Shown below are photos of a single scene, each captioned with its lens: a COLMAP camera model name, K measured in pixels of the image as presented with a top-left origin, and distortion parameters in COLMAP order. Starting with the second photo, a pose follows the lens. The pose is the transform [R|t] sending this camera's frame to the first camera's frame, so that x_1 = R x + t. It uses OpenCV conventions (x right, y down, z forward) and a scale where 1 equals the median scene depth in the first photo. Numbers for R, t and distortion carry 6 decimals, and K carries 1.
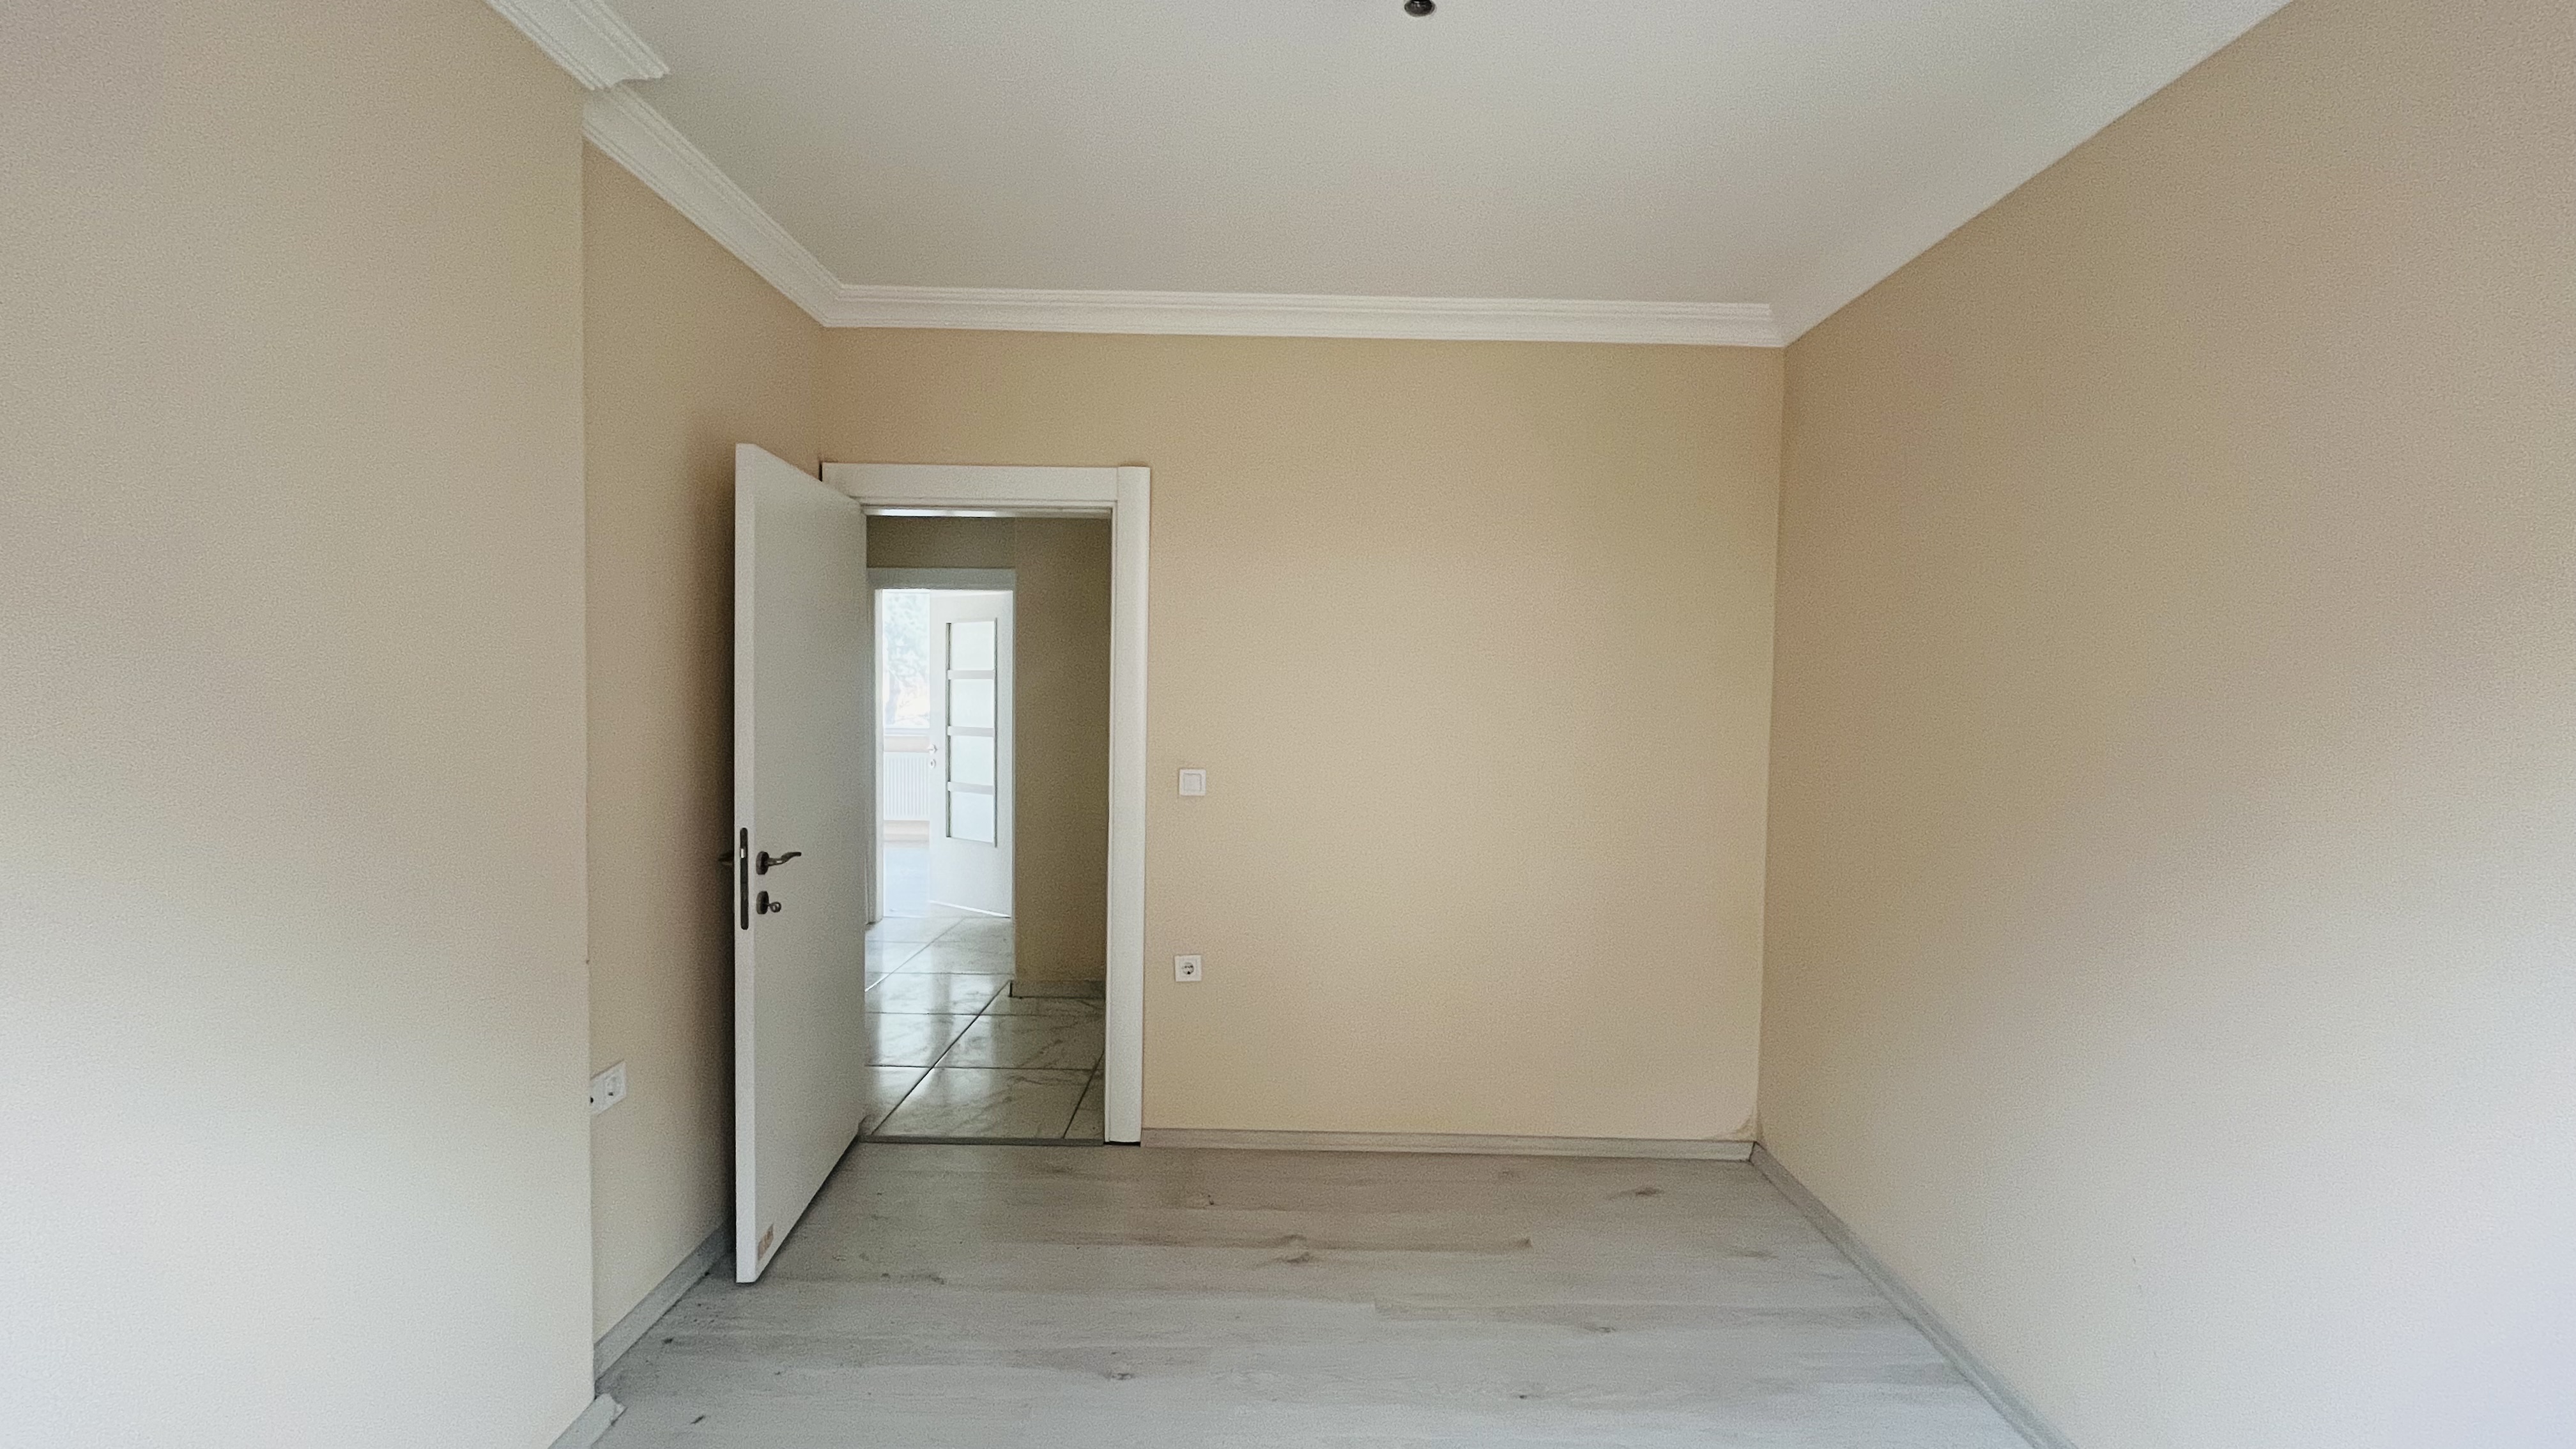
lens RADIAL K [[1030.7, 0, 1288.0], [0, 1030.7, 724.5], [0, 0, 1]] dist [-0.001393, -0.000379]
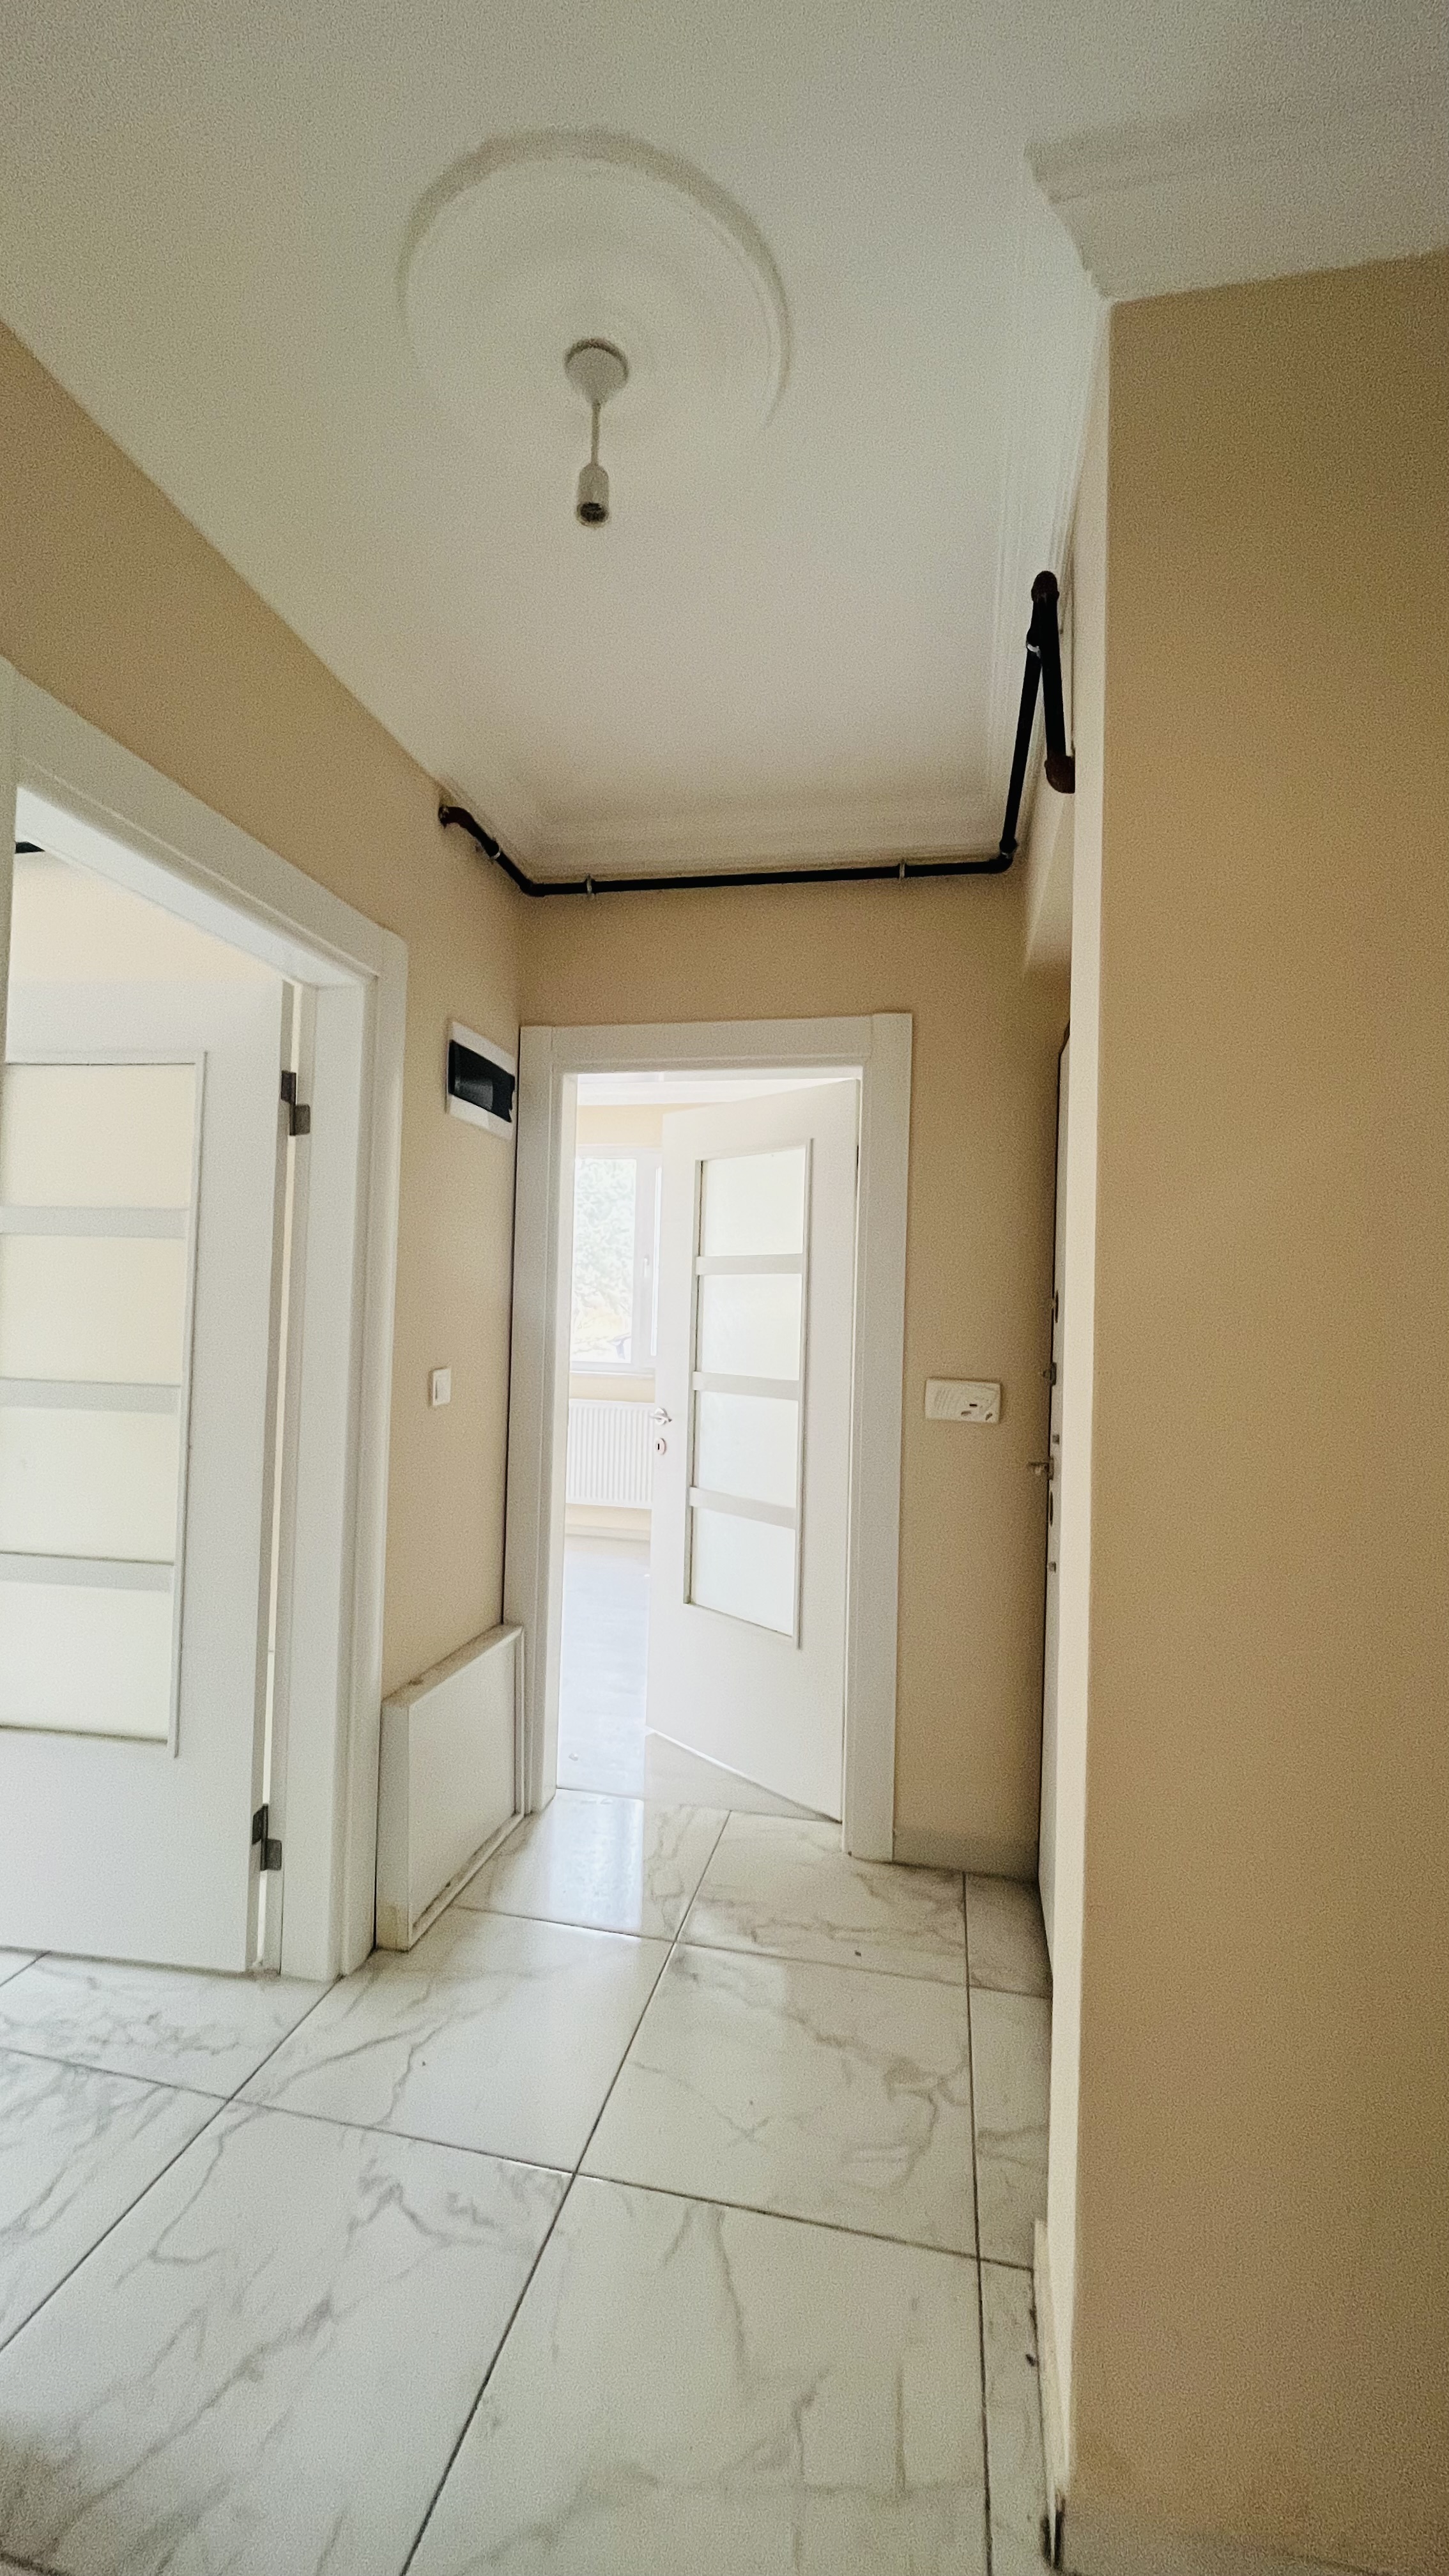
lens RADIAL K [[1030.7, 0, 724.5], [0, 1030.7, 1288.0], [0, 0, 1]] dist [-0.001393, -0.000379]
pose [[0.977055, 0.005822, -0.212908, -0.213487], [-0.020344, 0.997607, -0.066081, -0.005936], [0.212014, 0.068896, 0.974835, 0.530147]]
